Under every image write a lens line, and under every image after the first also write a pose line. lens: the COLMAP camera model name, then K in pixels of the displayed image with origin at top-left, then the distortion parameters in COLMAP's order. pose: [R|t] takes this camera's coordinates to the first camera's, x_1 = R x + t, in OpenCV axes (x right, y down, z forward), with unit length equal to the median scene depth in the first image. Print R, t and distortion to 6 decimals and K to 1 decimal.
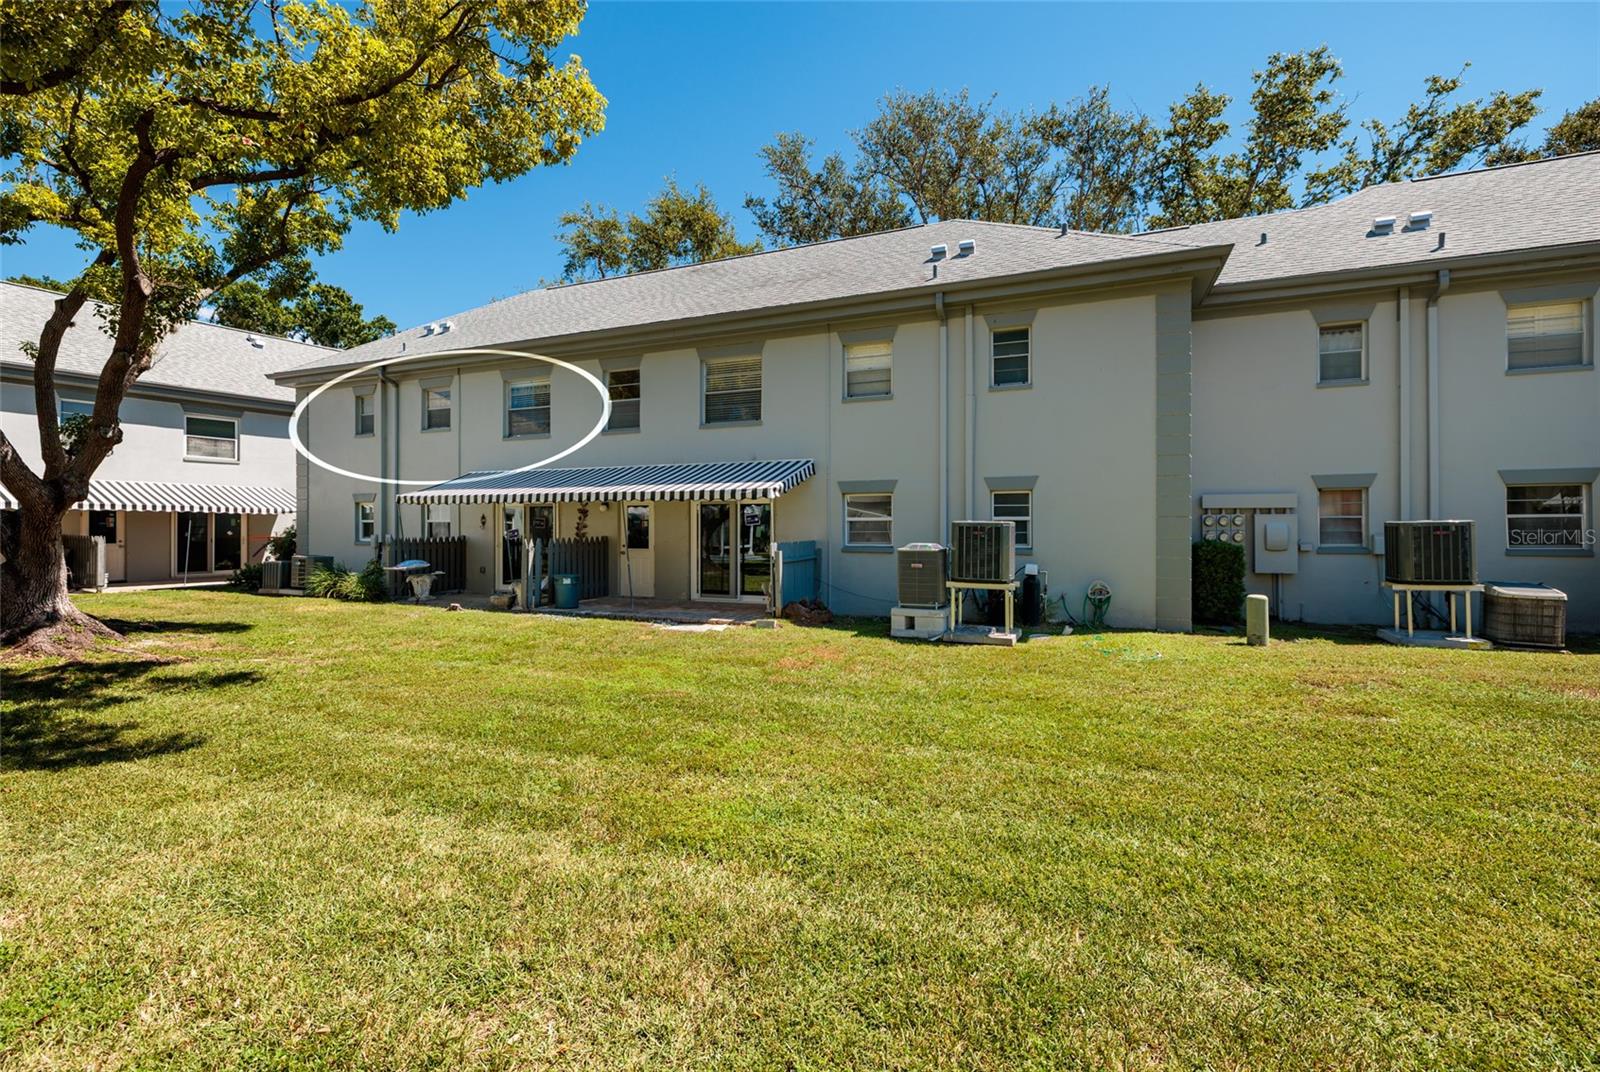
lens RADIAL K [[686.0, 0, 810.8], [0, 686.0, 528.8], [0, 0, 1]] dist [0.004927, -0.000292]
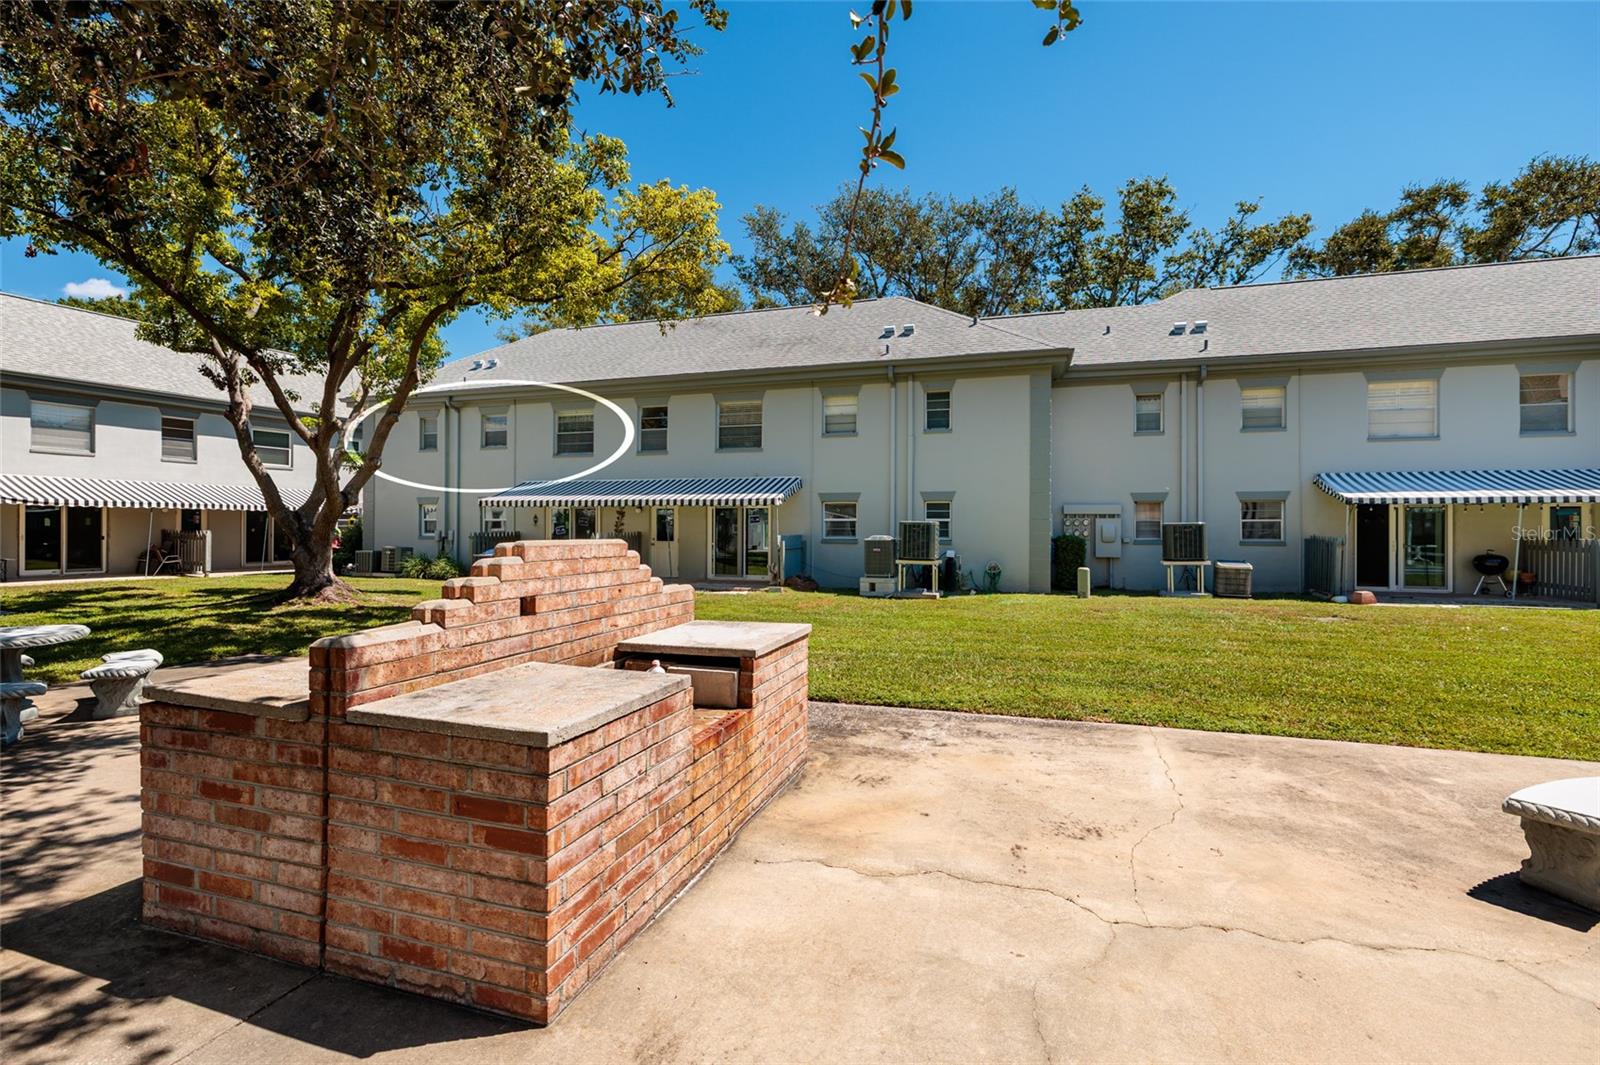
lens RADIAL K [[734.2, 0, 794.0], [0, 734.2, 530.5], [0, 0, 1]] dist [-0.001366, 0.000227]
pose [[0.997126, 0.004013, 0.075652, -0.116417], [-0.004173, 0.999989, 0.001955, 0.005066], [-0.075644, -0.002265, 0.997132, -0.471815]]
